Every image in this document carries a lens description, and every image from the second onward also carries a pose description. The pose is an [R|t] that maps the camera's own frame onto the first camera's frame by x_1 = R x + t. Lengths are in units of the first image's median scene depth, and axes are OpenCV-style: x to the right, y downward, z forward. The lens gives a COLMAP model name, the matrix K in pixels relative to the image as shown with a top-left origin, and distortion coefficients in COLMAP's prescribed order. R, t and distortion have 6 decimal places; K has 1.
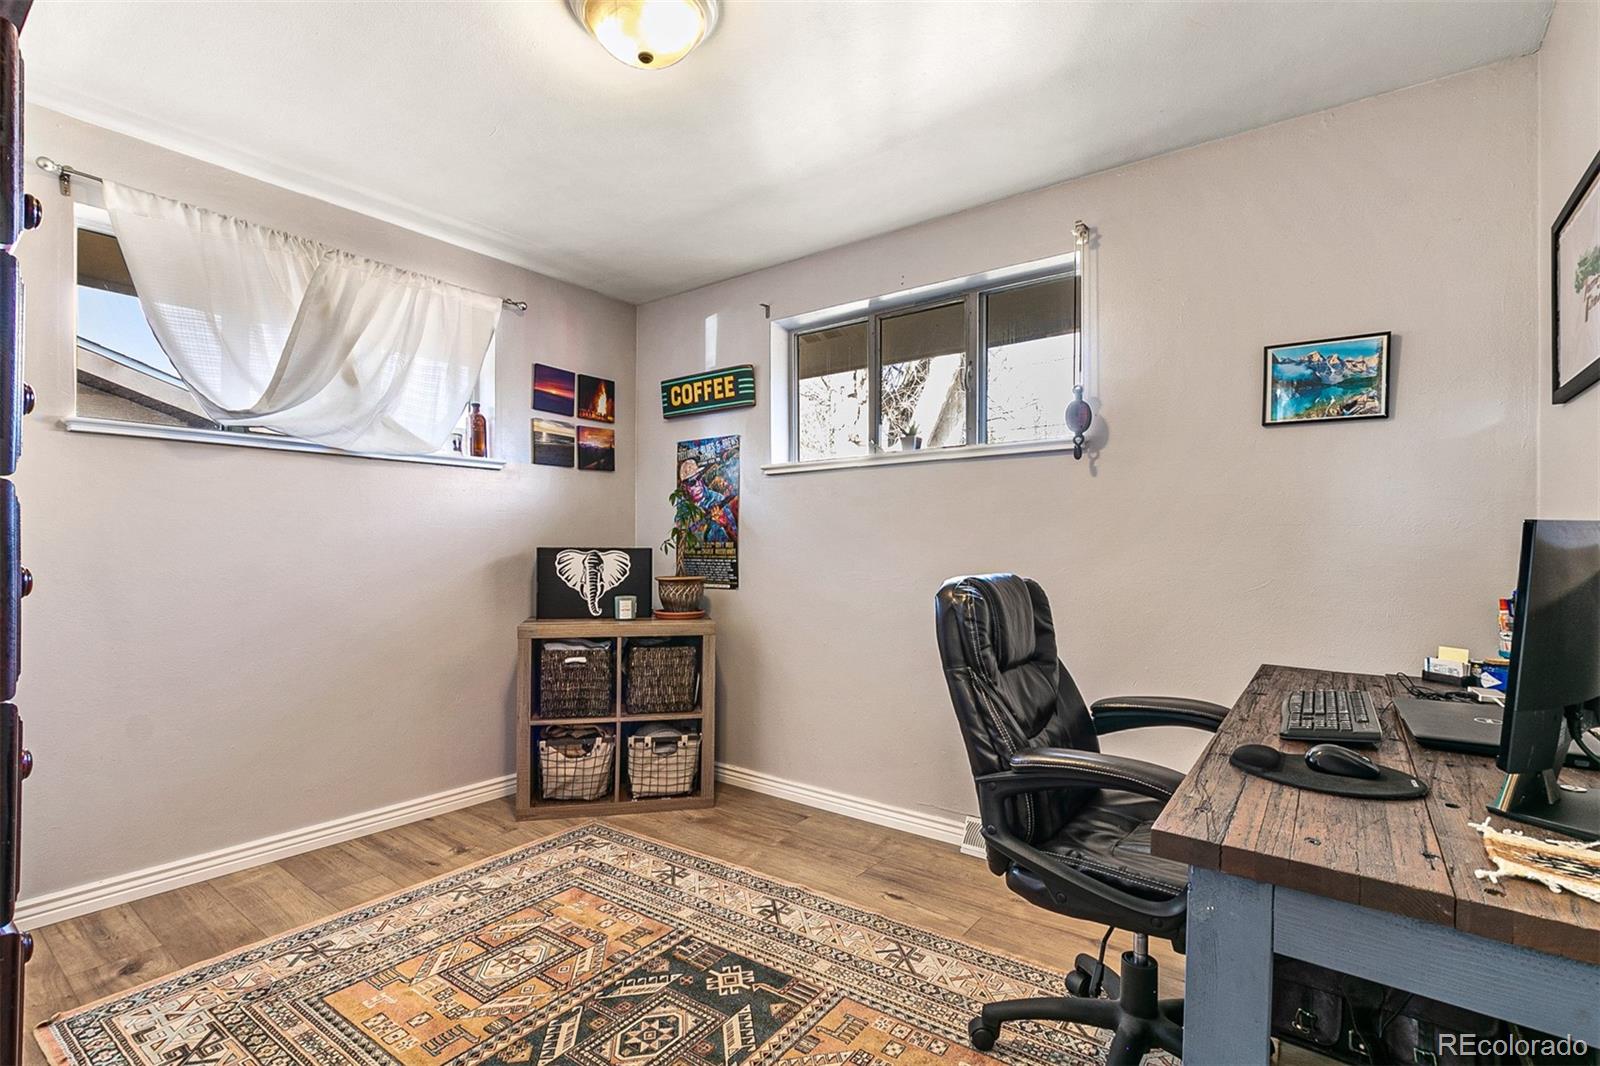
lens RADIAL K [[750.5, 0, 788.8], [0, 750.5, 565.4], [0, 0, 1]] dist [0.001312, -0.005543]
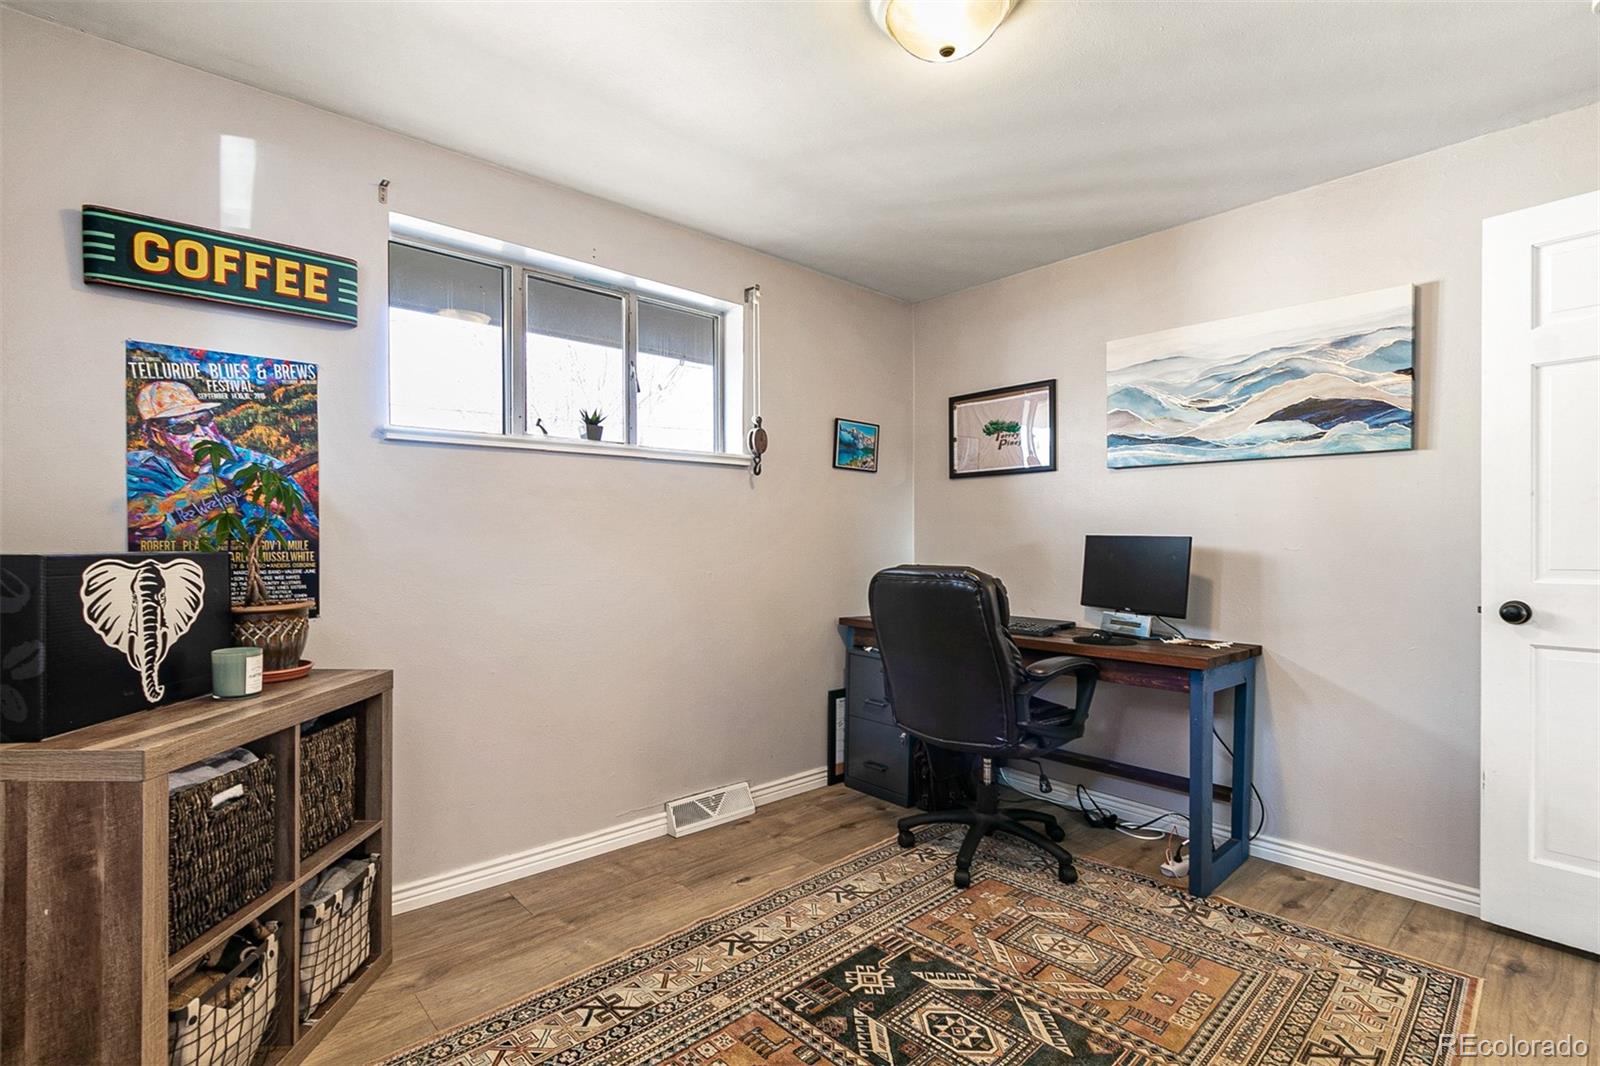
lens RADIAL K [[750.5, 0, 788.8], [0, 750.5, 565.4], [0, 0, 1]] dist [0.001312, -0.005543]
pose [[0.190127, -0.034130, 0.981166, -0.629358], [0.024964, 0.999240, 0.029921, -0.020228], [-0.981442, 0.018805, 0.190834, 0.533865]]
